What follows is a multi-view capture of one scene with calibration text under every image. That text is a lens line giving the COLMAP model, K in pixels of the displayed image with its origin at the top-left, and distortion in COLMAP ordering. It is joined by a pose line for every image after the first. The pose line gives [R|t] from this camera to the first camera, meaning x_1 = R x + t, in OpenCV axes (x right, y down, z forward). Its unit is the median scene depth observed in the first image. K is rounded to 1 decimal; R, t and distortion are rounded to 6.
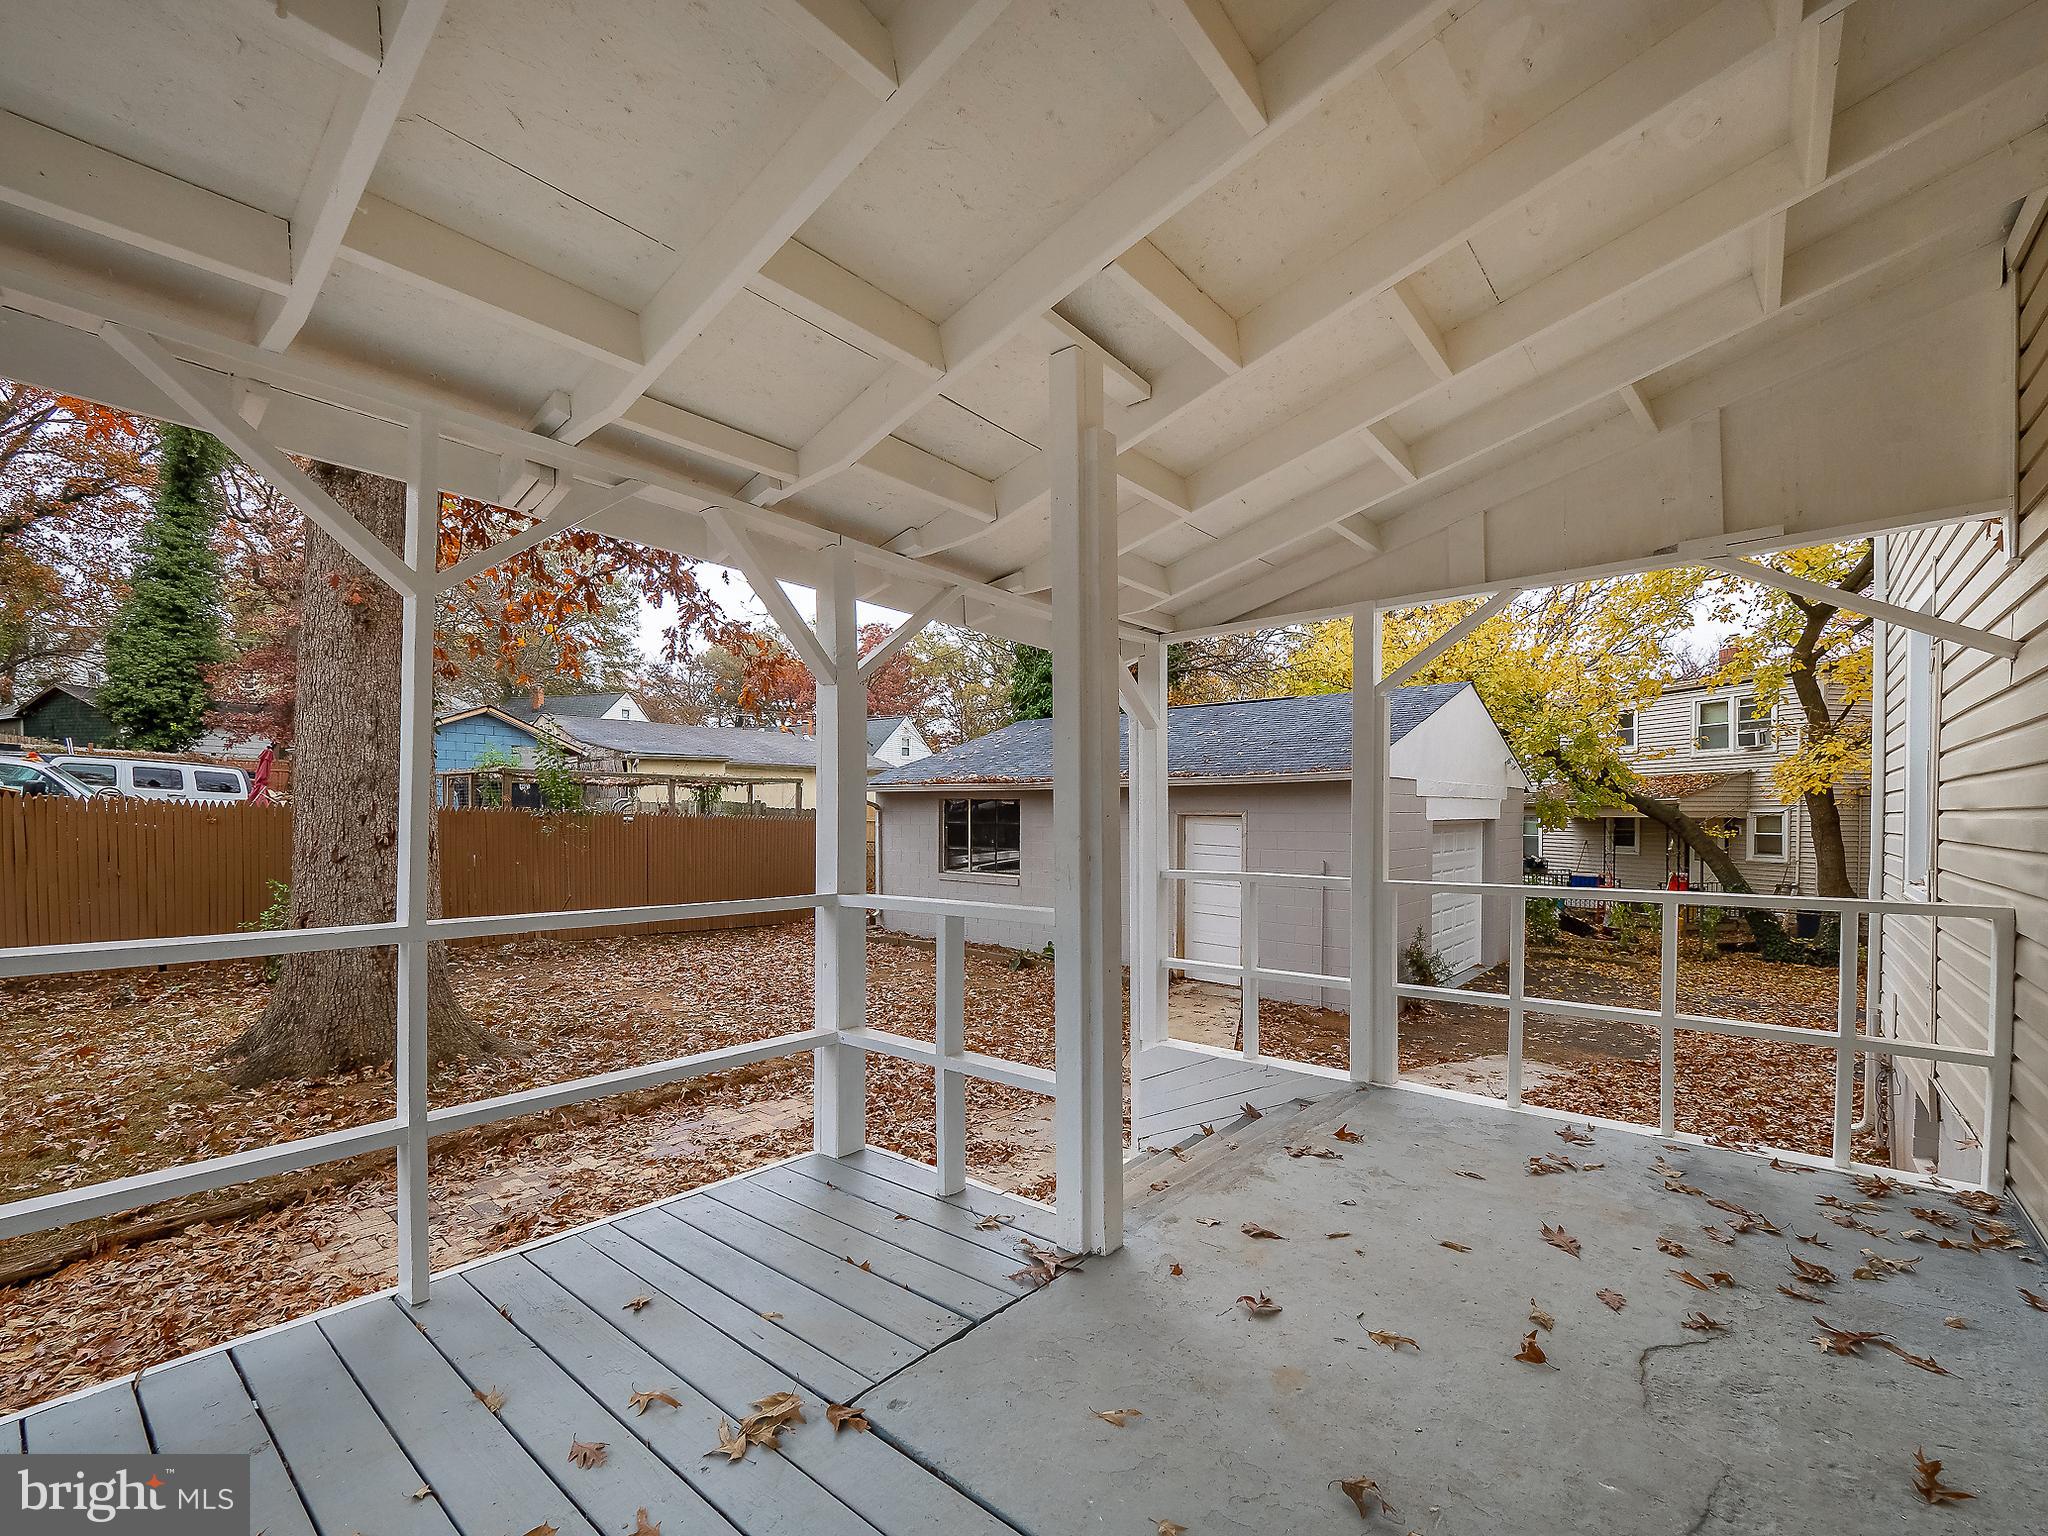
lens RADIAL K [[891.9, 0, 1024.0], [0, 891.9, 768.0], [0, 0, 1]] dist [-0.000016, 0.000273]
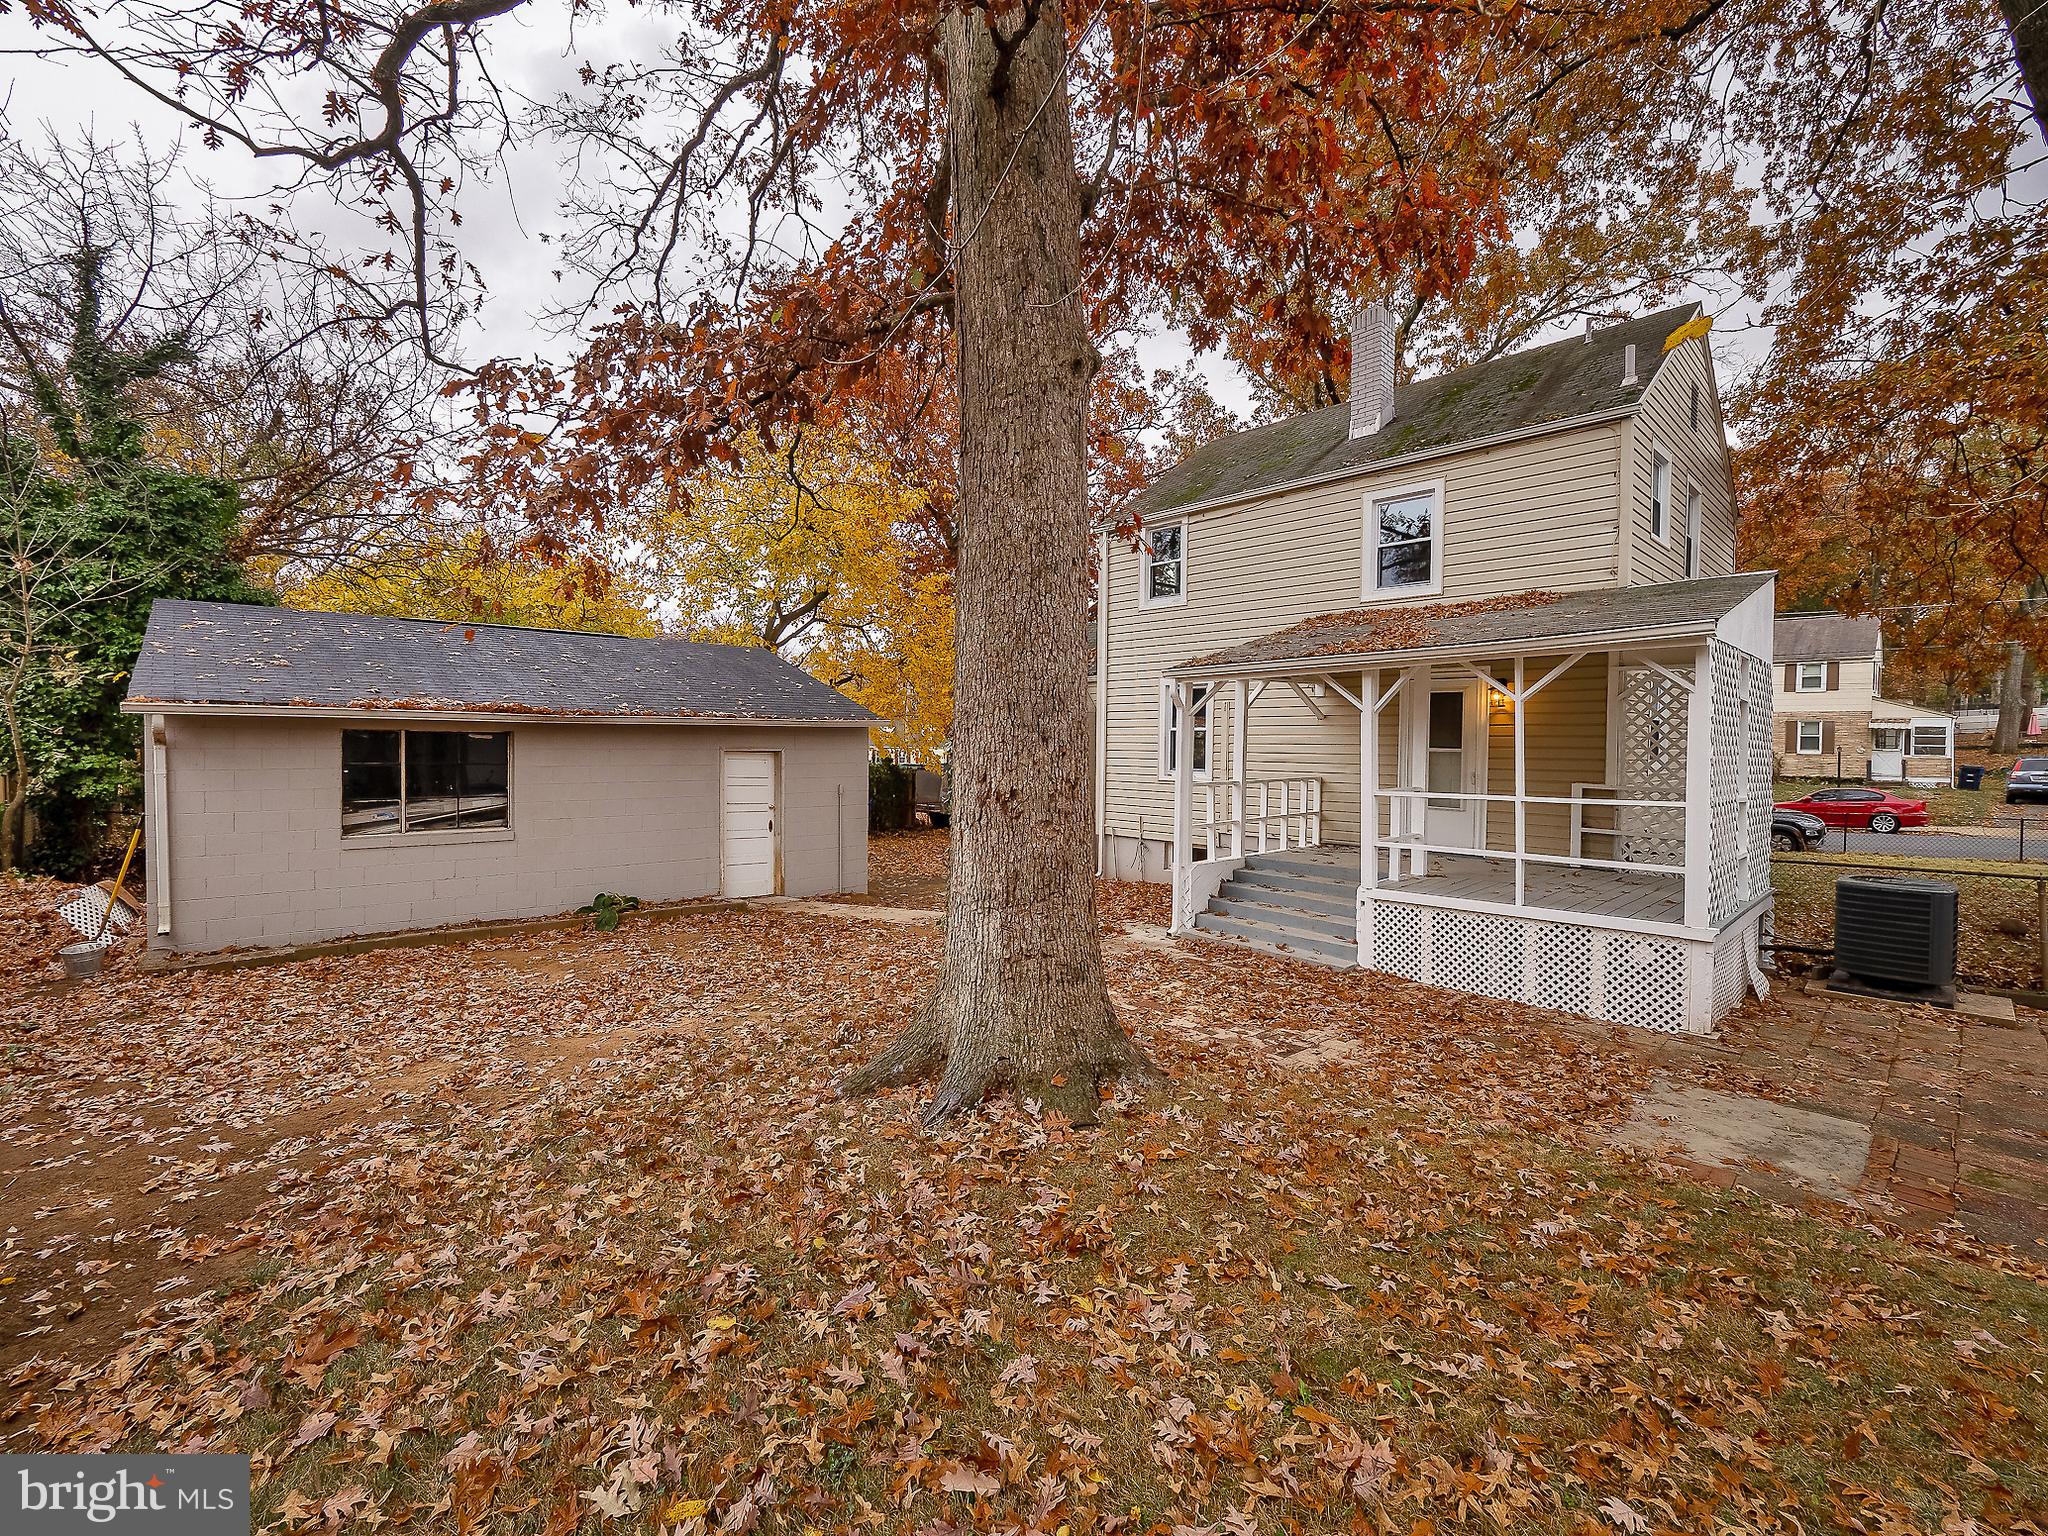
lens RADIAL K [[891.9, 0, 1024.0], [0, 891.9, 768.0], [0, 0, 1]] dist [-0.000016, 0.000273]
pose [[0.111597, -0.028280, 0.993351, -1.022691], [-0.056291, 0.997810, 0.034731, 0.014667], [-0.992158, -0.059793, 0.109760, 0.575244]]
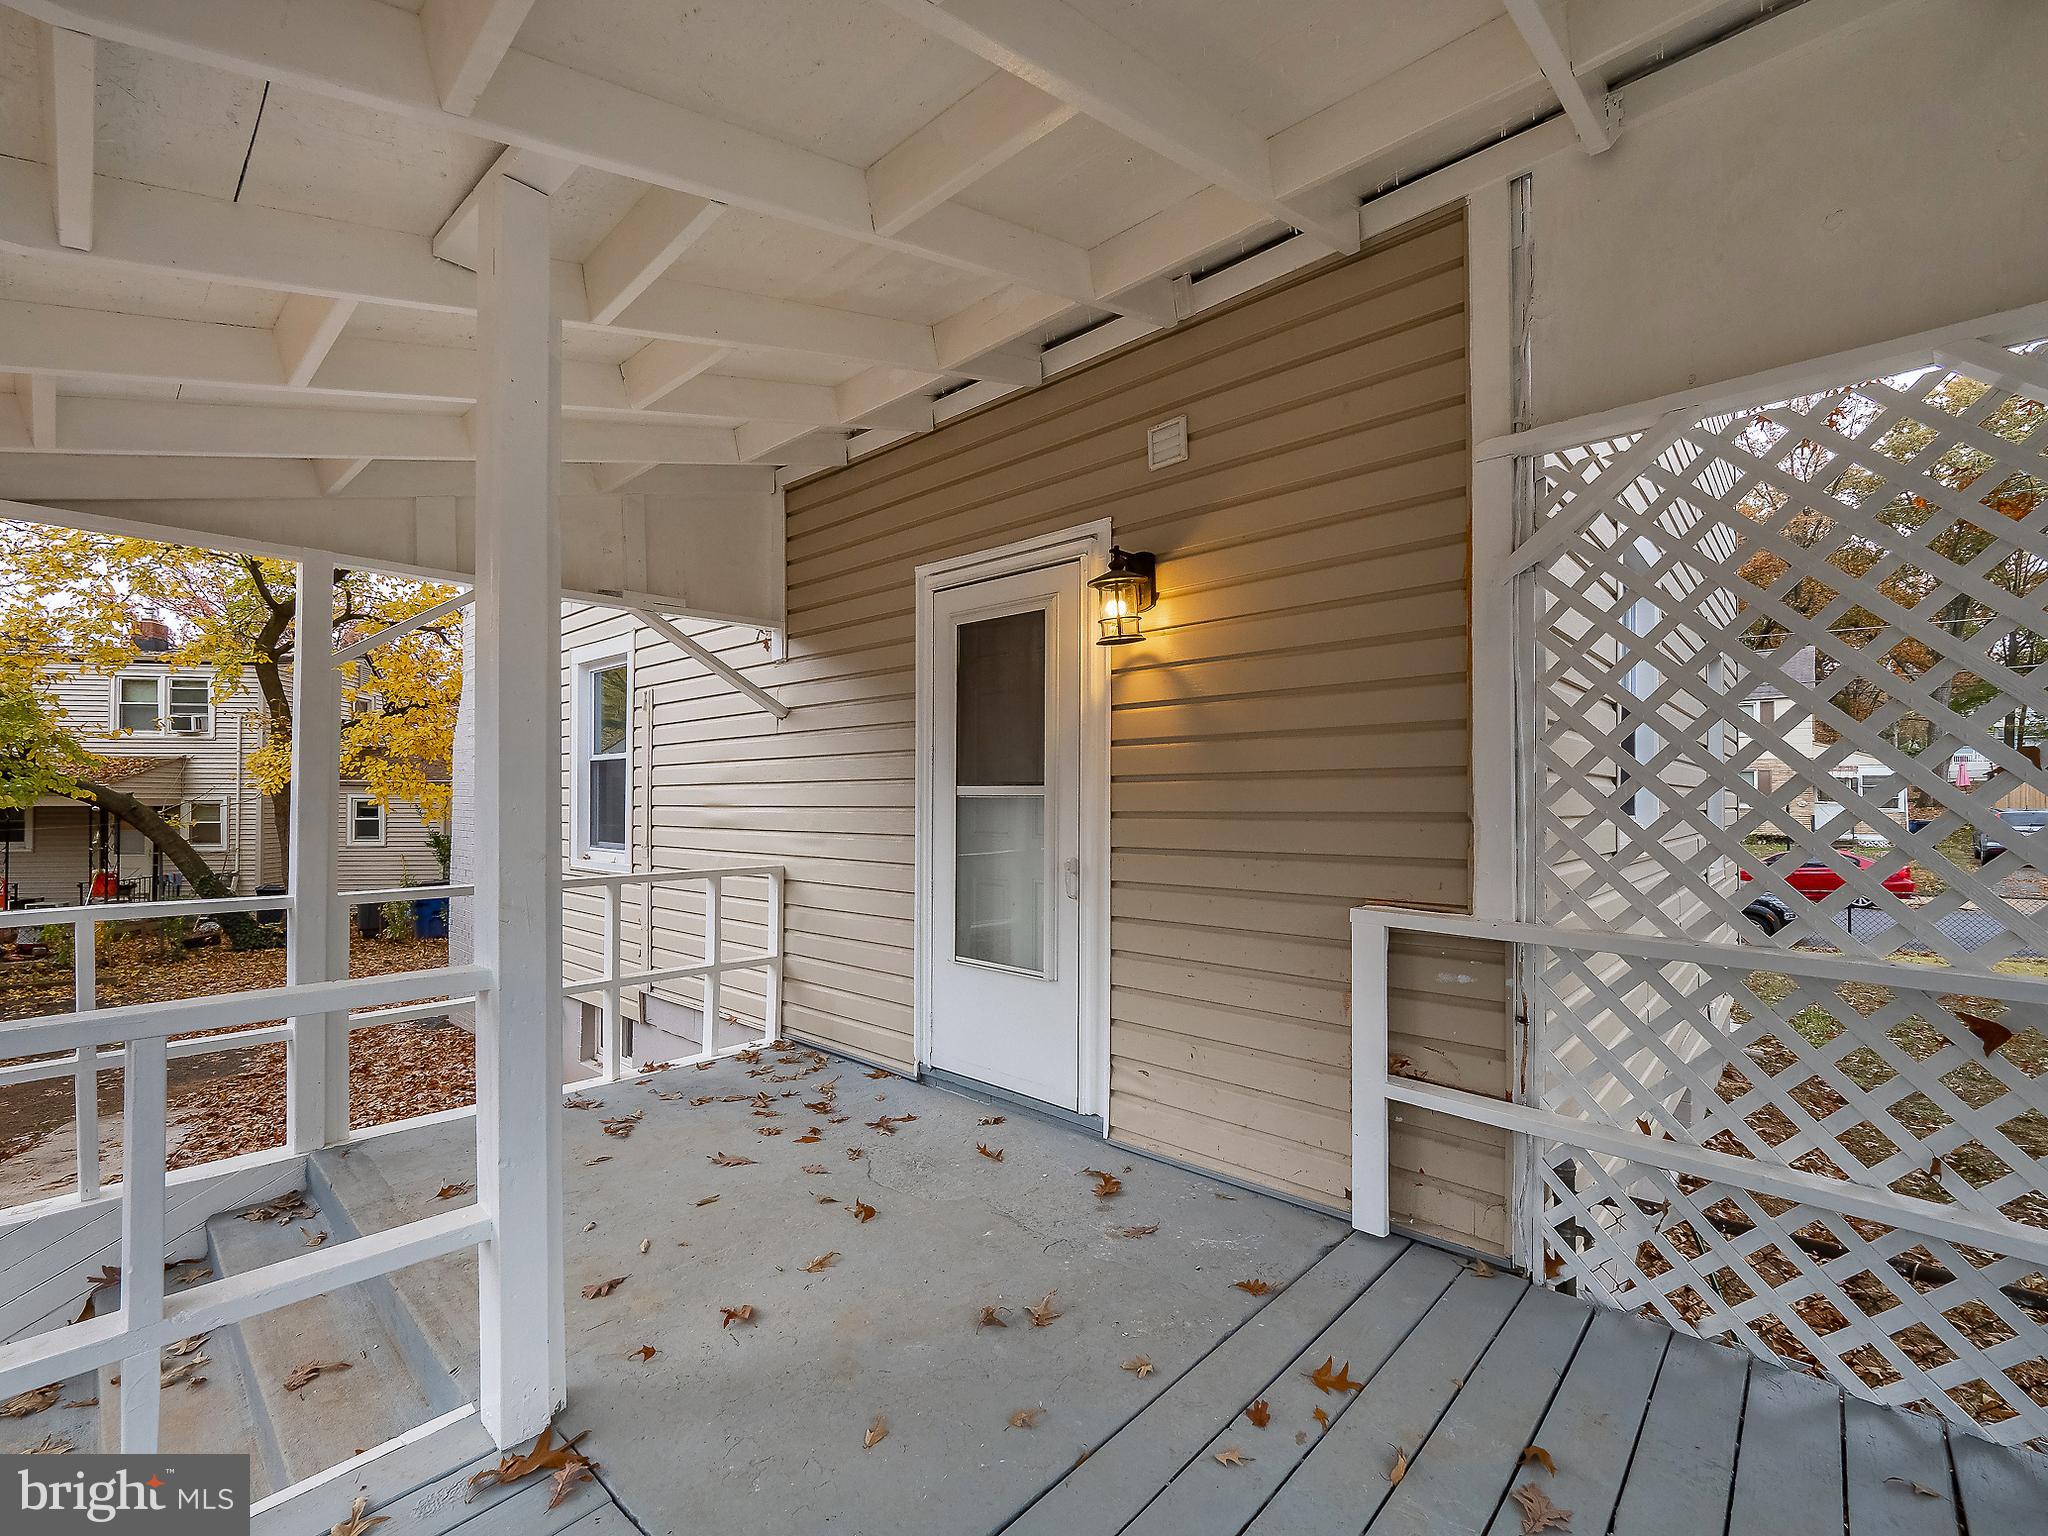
lens RADIAL K [[877.8, 0, 1024.0], [0, 877.8, 768.0], [0, 0, 1]] dist [0.002857, -0.009651]
pose [[0.052031, 0.038199, 0.997915, -0.085111], [-0.051925, 0.998020, -0.035496, 0.001887], [-0.997295, -0.049970, 0.053912, 0.079148]]
